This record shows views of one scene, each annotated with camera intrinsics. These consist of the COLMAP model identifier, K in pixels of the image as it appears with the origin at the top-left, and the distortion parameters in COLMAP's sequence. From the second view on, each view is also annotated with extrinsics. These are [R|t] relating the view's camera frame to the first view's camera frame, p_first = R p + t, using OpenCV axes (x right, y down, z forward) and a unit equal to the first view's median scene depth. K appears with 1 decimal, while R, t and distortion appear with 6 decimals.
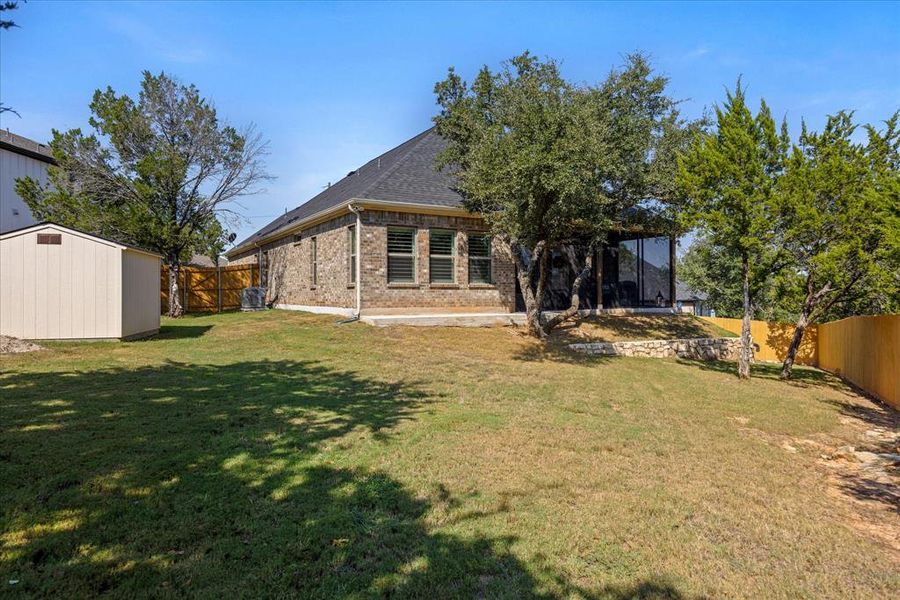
lens RADIAL K [[566.6, 0, 450.9], [0, 566.6, 298.4], [0, 0, 1]] dist [-0.000778, -0.001263]
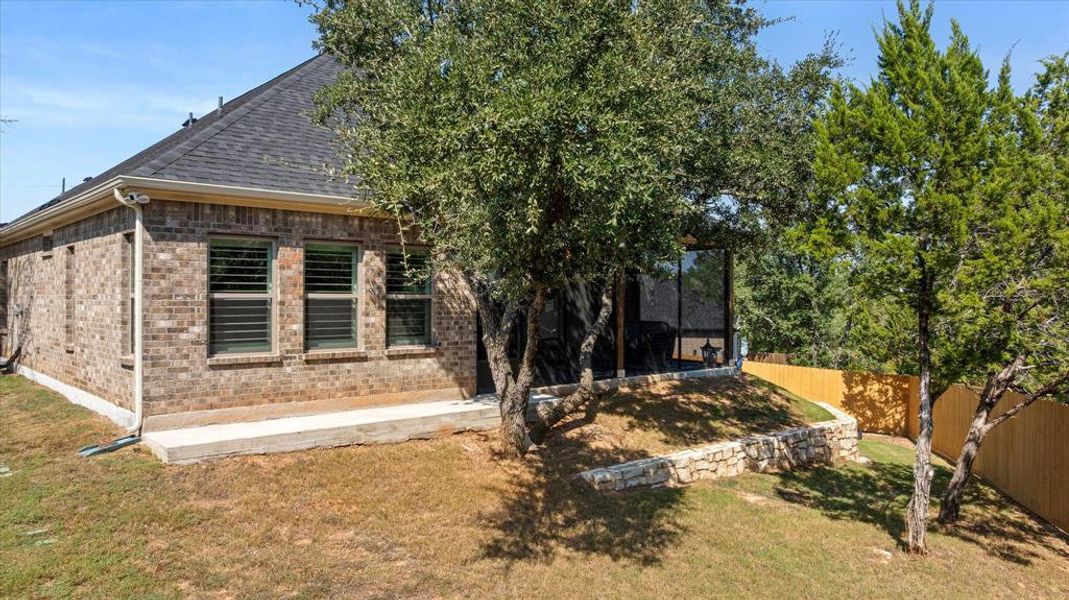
lens RADIAL K [[738.8, 0, 534.7], [0, 738.8, 302.1], [0, 0, 1]] dist [-0.000936, -0.025317]
pose [[0.979094, 0.003281, 0.203380, 0.027656], [-0.004596, 0.999971, 0.005998, -0.075085], [-0.203354, -0.006807, 0.979082, 0.333583]]
